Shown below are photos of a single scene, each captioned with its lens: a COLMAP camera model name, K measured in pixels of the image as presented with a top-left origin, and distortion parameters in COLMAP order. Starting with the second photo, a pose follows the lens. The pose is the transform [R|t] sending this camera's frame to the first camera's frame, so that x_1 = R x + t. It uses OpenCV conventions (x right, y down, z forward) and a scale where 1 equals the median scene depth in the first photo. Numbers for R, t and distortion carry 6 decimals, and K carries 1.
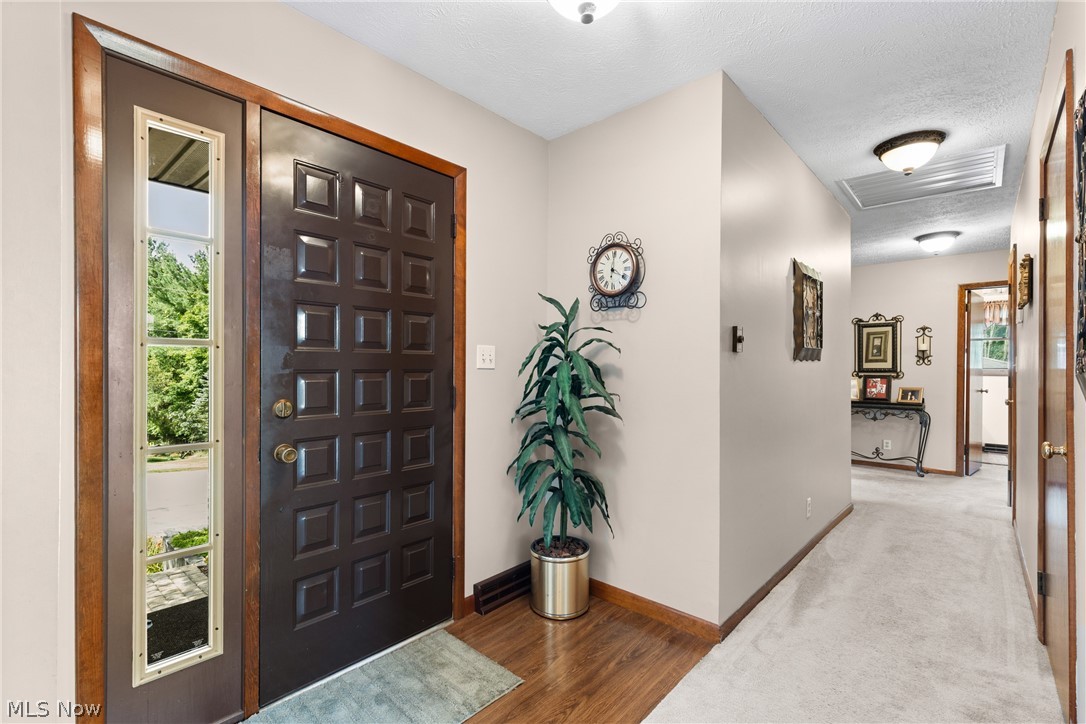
lens RADIAL K [[486.9, 0, 537.9], [0, 486.9, 365.3], [0, 0, 1]] dist [0.003877, -0.001115]
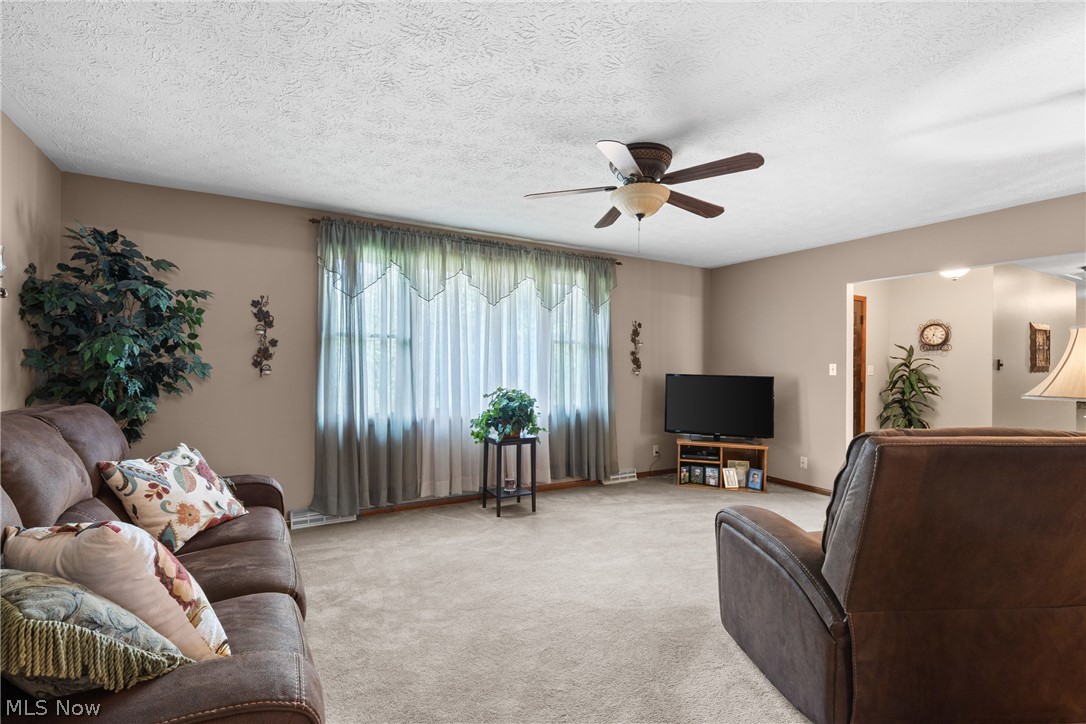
lens RADIAL K [[486.9, 0, 543.6], [0, 486.9, 366.2], [0, 0, 1]] dist [0.003877, -0.001115]
pose [[0.951063, 0.001836, -0.308992, -0.917309], [-0.003045, 0.999989, -0.003431, -0.026861], [0.308983, 0.004204, 0.951058, -1.849720]]
